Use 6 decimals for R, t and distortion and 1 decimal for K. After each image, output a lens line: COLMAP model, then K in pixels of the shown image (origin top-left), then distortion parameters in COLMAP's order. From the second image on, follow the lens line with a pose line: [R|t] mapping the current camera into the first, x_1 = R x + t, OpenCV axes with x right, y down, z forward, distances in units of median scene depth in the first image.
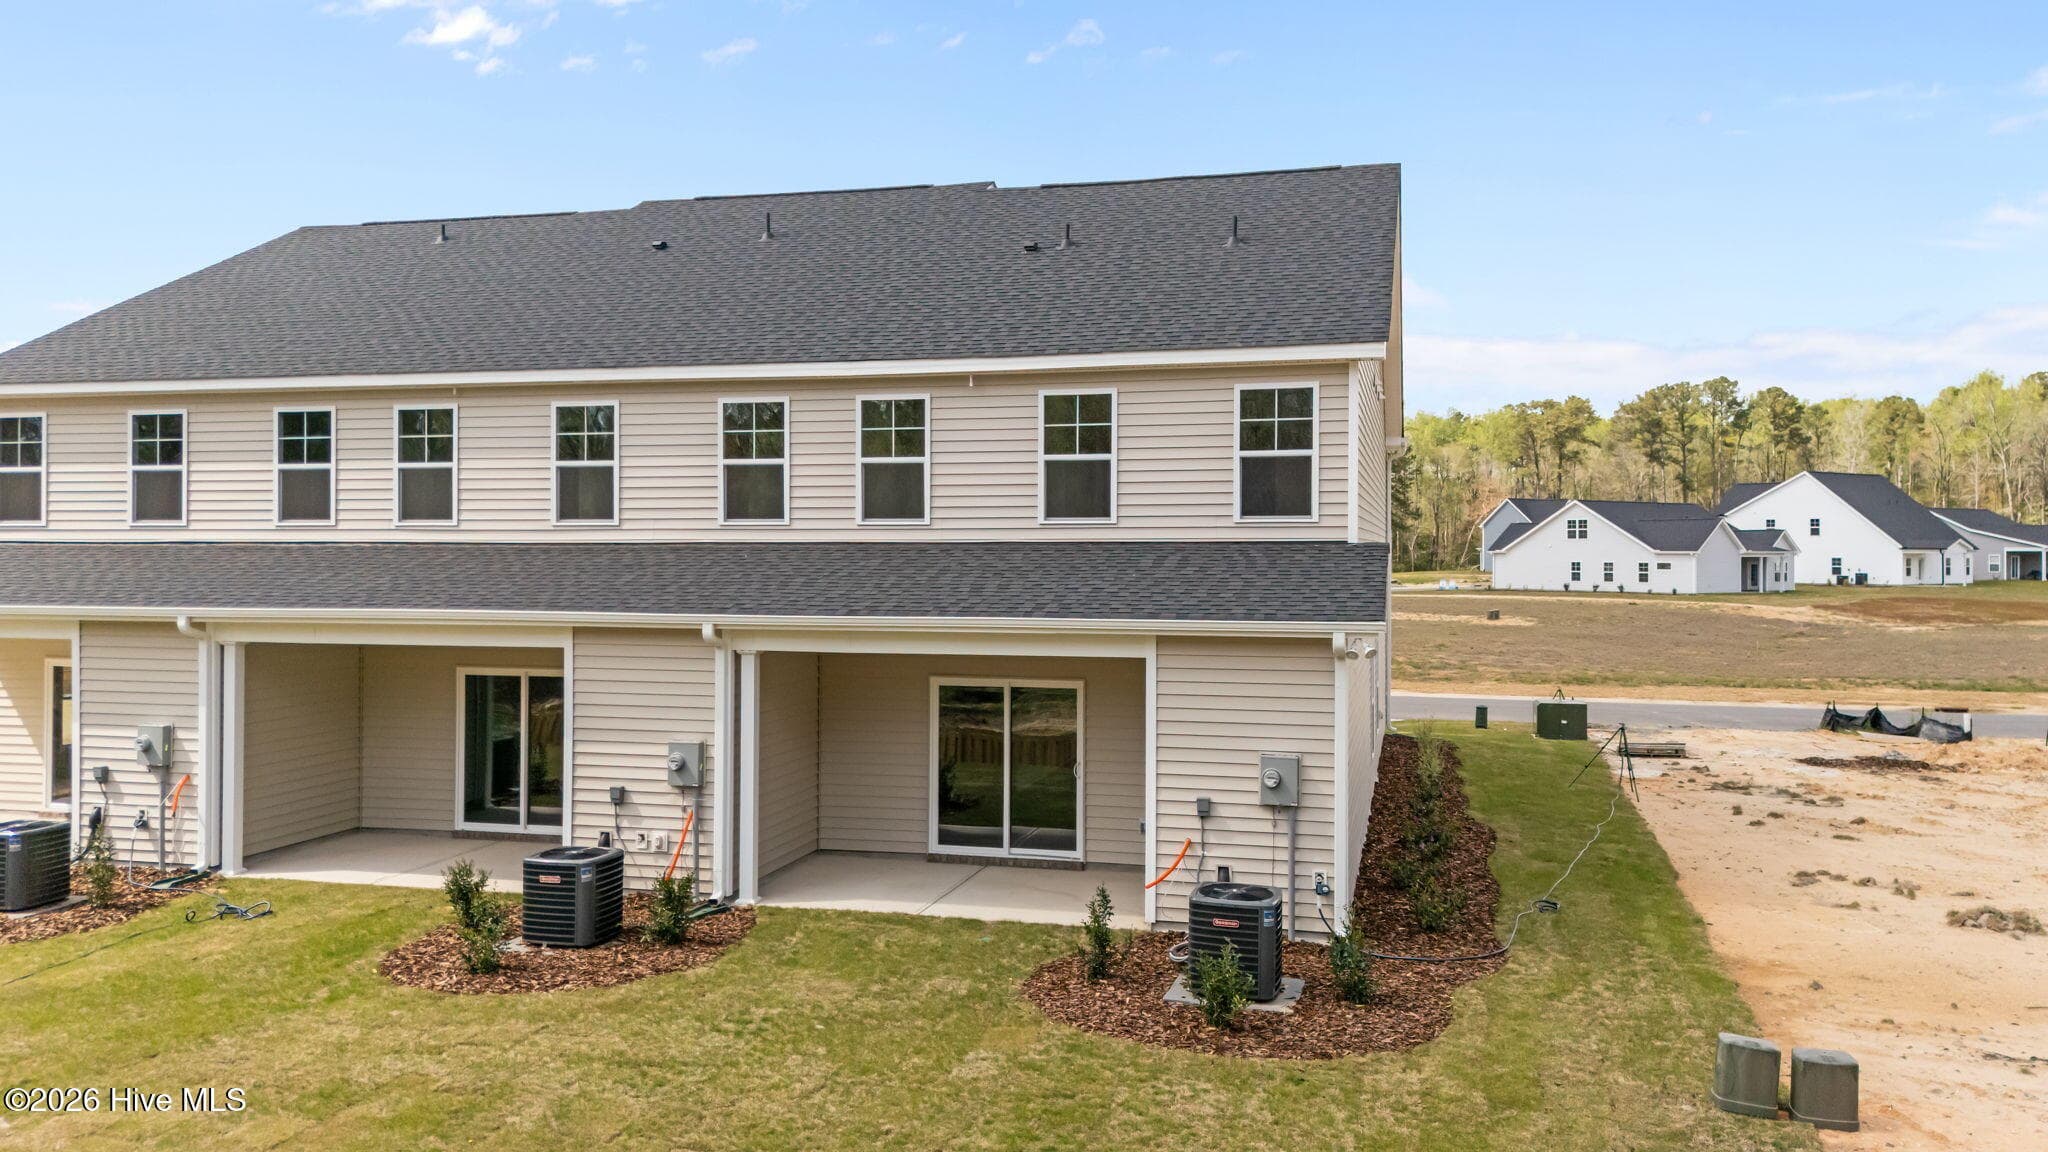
lens RADIAL K [[1541.3, 0, 1013.1], [0, 1541.3, 574.2], [0, 0, 1]] dist [0.047488, -0.006073]
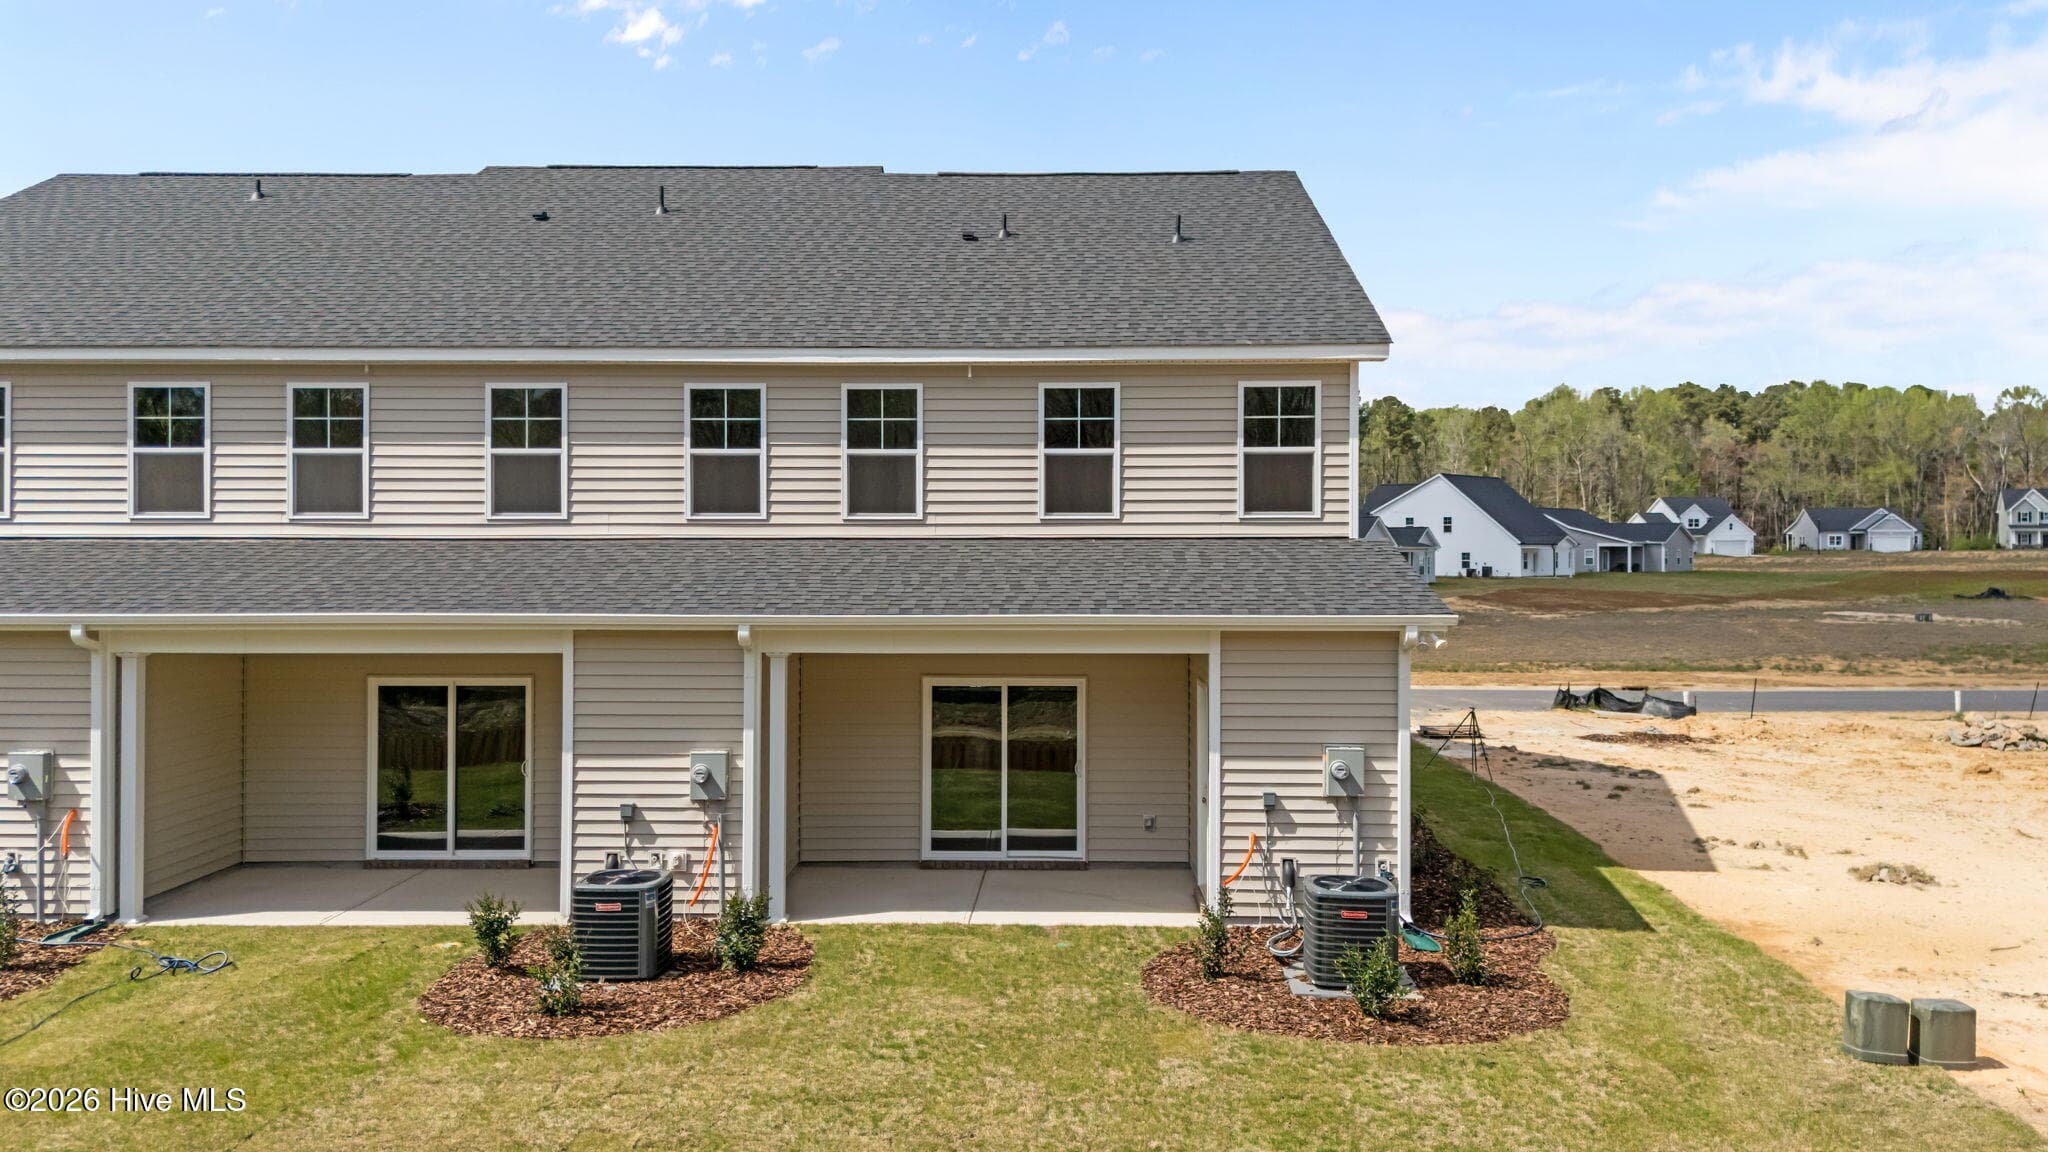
lens RADIAL K [[1547.0, 0, 1024.0], [0, 1547.0, 576.0], [0, 0, 1]] dist [0.041663, -0.005970]
pose [[0.973723, -0.005727, 0.227665, -0.226639], [0.004926, 0.999980, 0.004085, -0.000508], [-0.227683, -0.002856, 0.973731, 0.046357]]
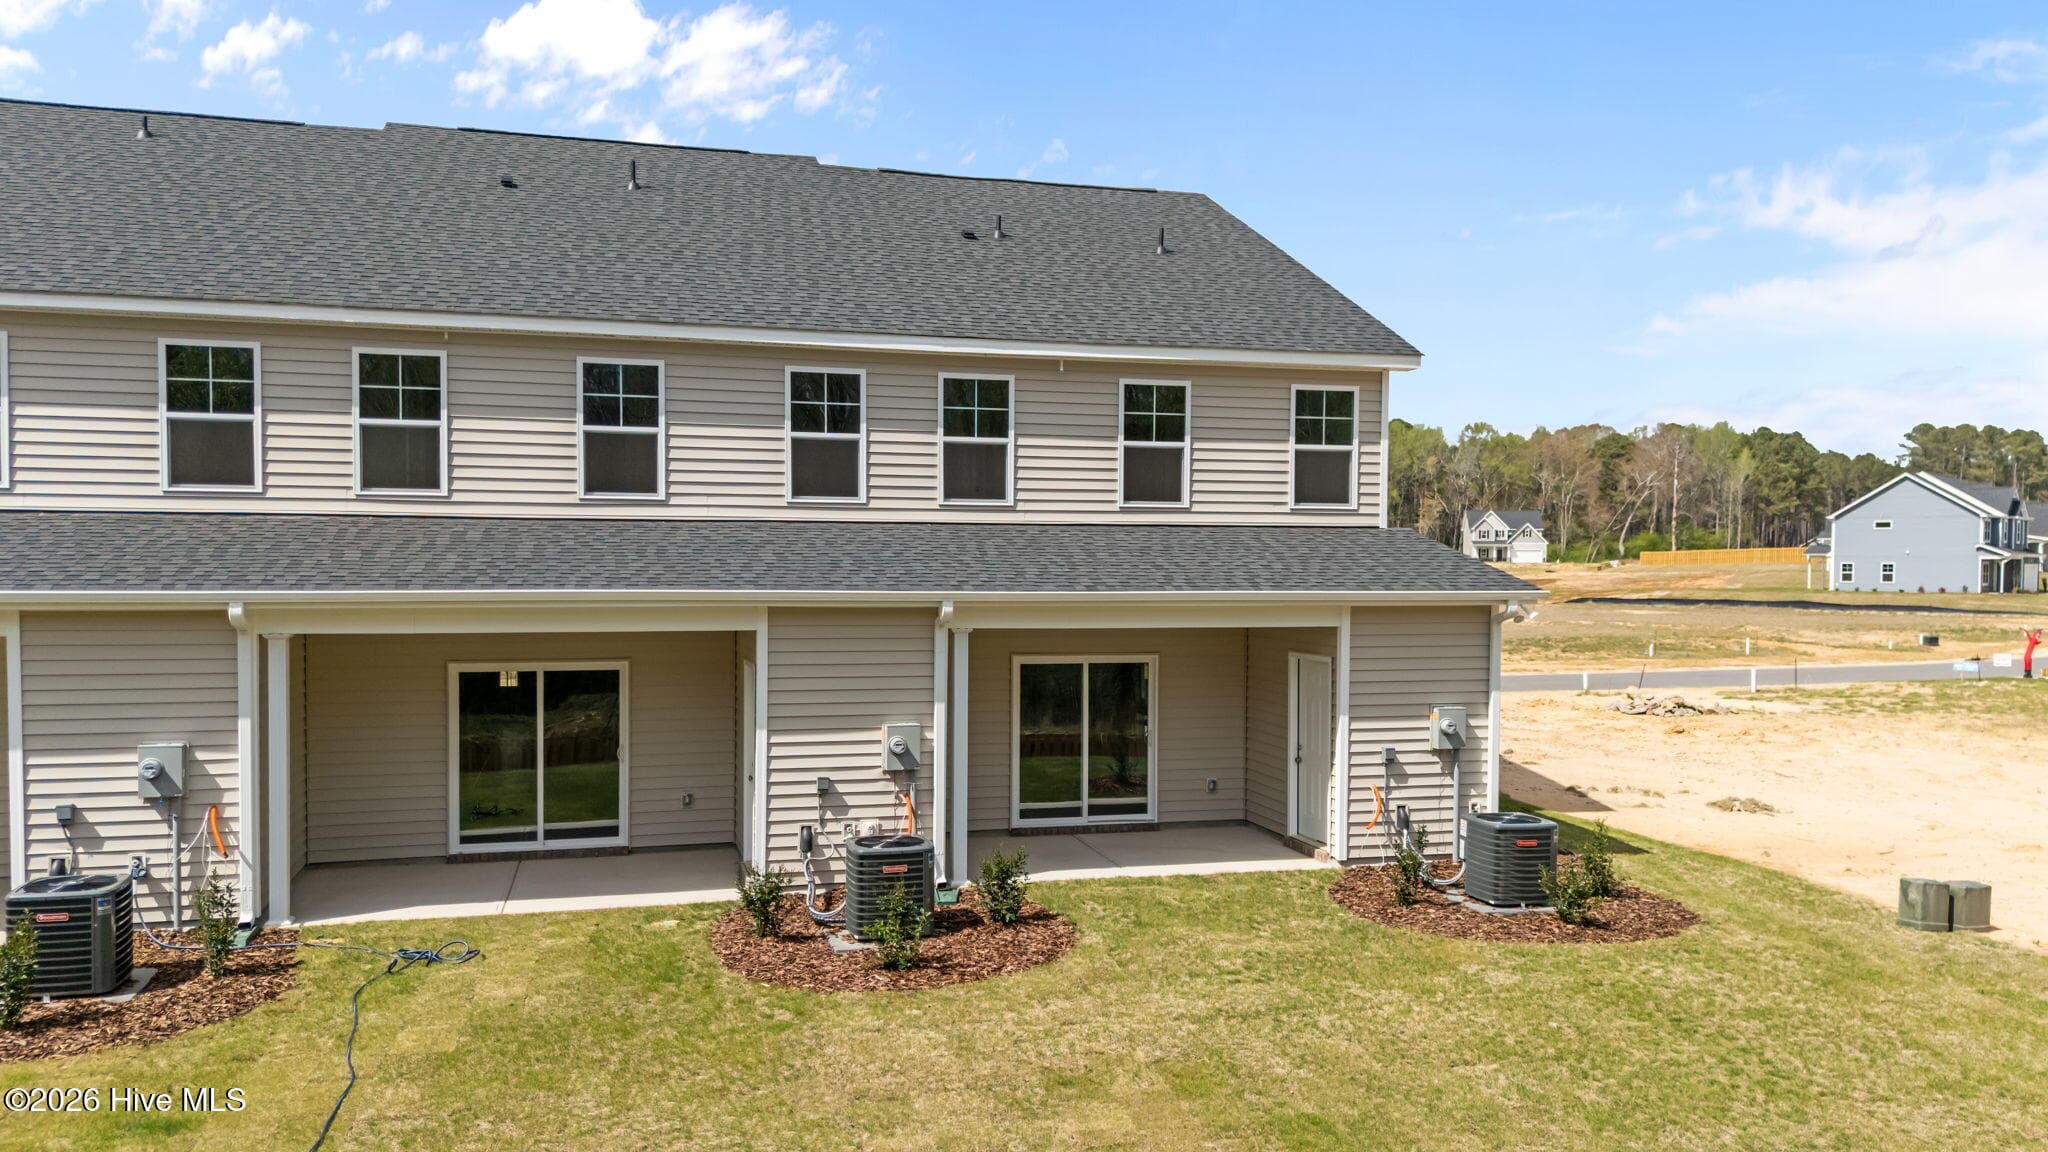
lens RADIAL K [[1573.0, 0, 1031.2], [0, 1573.0, 635.7], [0, 0, 1]] dist [0.055949, -0.008185]
pose [[0.864712, -0.025069, 0.501642, -0.603523], [-0.000105, 0.998745, 0.050093, 0.001554], [-0.502268, -0.043369, 0.863624, 0.101748]]
